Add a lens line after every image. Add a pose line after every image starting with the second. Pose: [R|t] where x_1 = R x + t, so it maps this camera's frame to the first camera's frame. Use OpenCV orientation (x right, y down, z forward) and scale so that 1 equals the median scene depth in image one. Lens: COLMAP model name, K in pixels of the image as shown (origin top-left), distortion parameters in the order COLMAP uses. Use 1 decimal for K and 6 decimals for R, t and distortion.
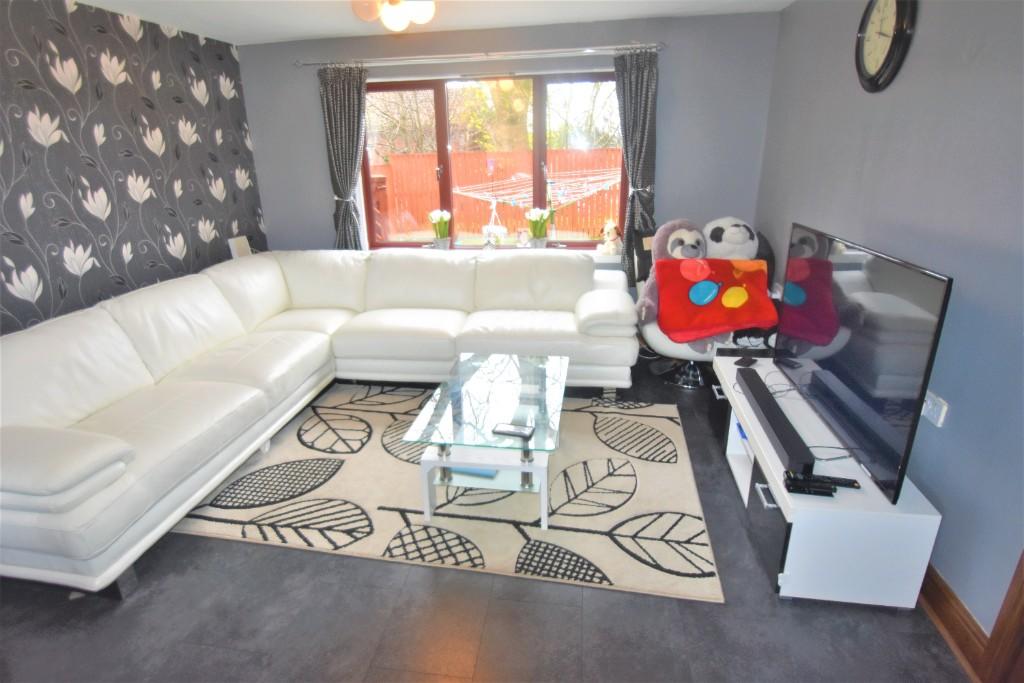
lens RADIAL K [[547.4, 0, 495.8], [0, 547.4, 347.9], [0, 0, 1]] dist [-0.002897, -0.018924]
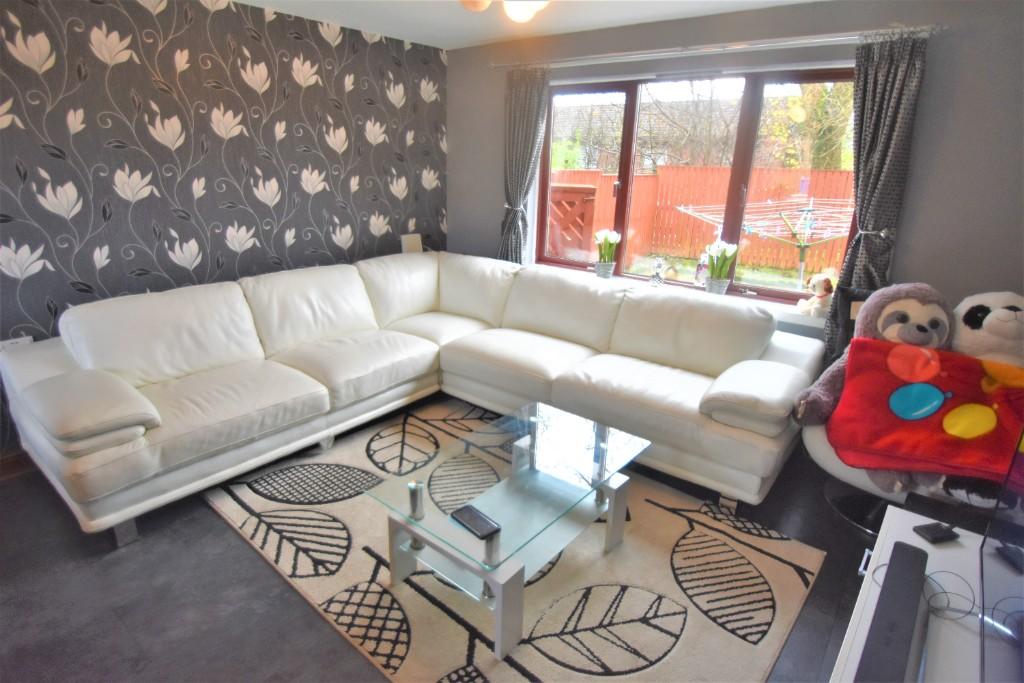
lens RADIAL K [[547.4, 0, 495.8], [0, 547.4, 347.9], [0, 0, 1]] dist [-0.002897, -0.018924]
pose [[0.862936, 0.207506, -0.460741, 0.236761], [-0.213543, 0.976128, 0.039673, -0.083086], [0.457975, 0.064153, 0.886647, 0.201040]]
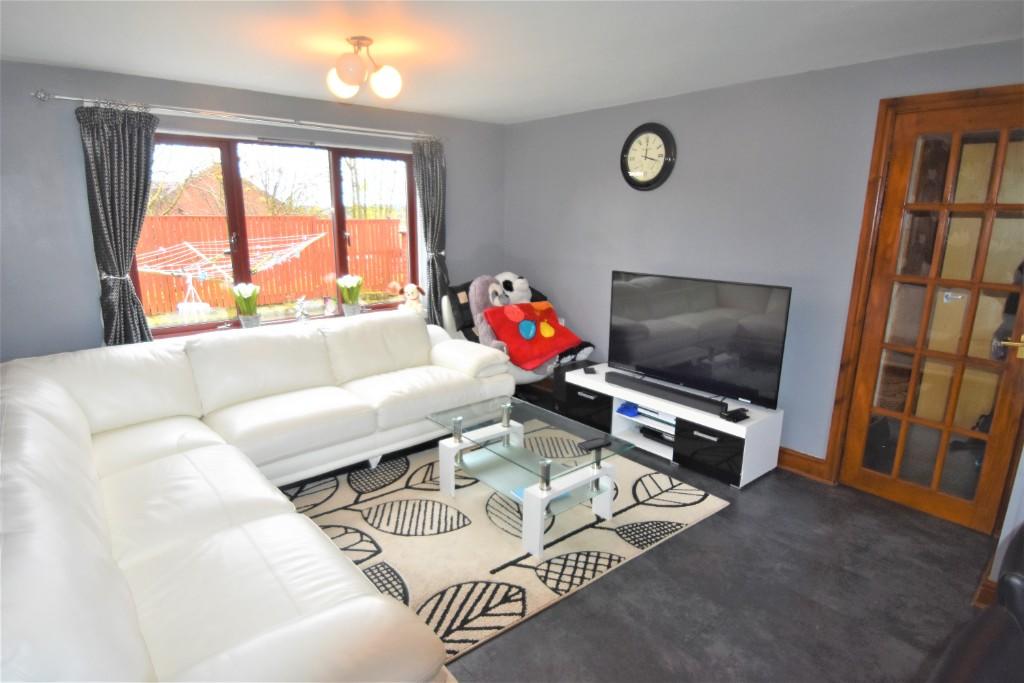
lens RADIAL K [[547.4, 0, 495.8], [0, 547.4, 347.9], [0, 0, 1]] dist [-0.002897, -0.018924]
pose [[0.658377, -0.150037, 0.737583, -0.637075], [0.234520, 0.972042, -0.011605, -0.062181], [-0.715221, 0.180619, 0.675157, 0.191931]]
